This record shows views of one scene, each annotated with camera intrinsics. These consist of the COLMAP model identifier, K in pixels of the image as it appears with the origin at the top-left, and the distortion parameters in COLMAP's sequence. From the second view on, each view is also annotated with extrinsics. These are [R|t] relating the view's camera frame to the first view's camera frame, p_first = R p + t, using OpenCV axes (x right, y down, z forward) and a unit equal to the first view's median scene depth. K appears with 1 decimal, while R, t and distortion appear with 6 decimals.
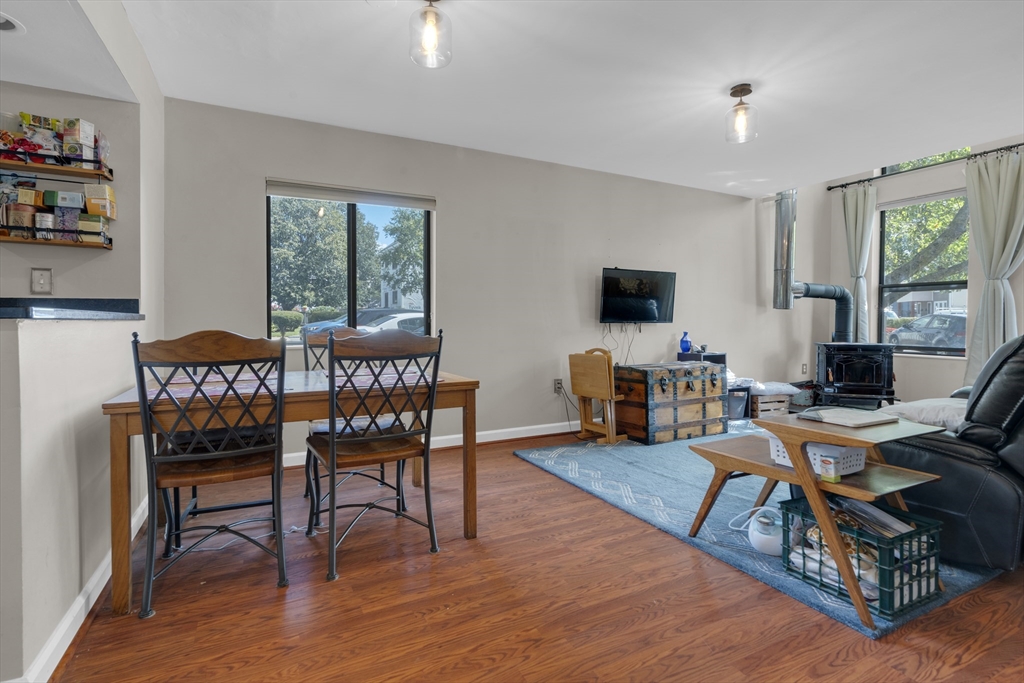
lens RADIAL K [[477.4, 0, 473.7], [0, 477.4, 327.4], [0, 0, 1]] dist [-0.002700, -0.002420]
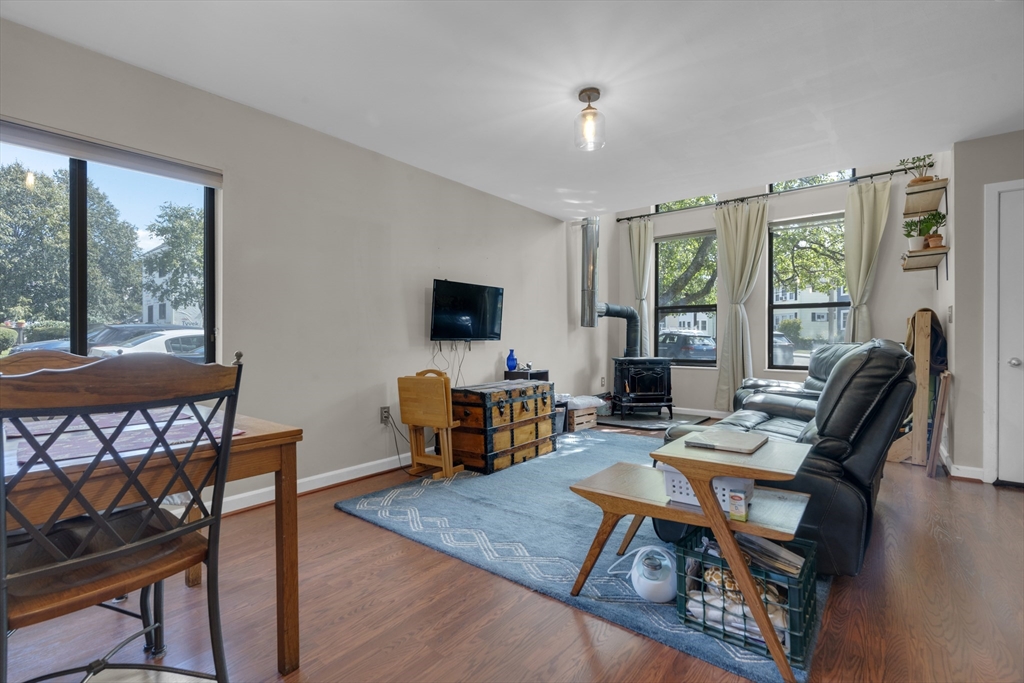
lens RADIAL K [[467.7, 0, 475.7], [0, 467.7, 338.3], [0, 0, 1]] dist [-0.005609, 0.000913]
pose [[0.911032, -0.003138, 0.412323, -0.022898], [0.009597, 0.999862, -0.013595, -0.001772], [-0.412223, 0.016343, 0.910936, 0.193342]]
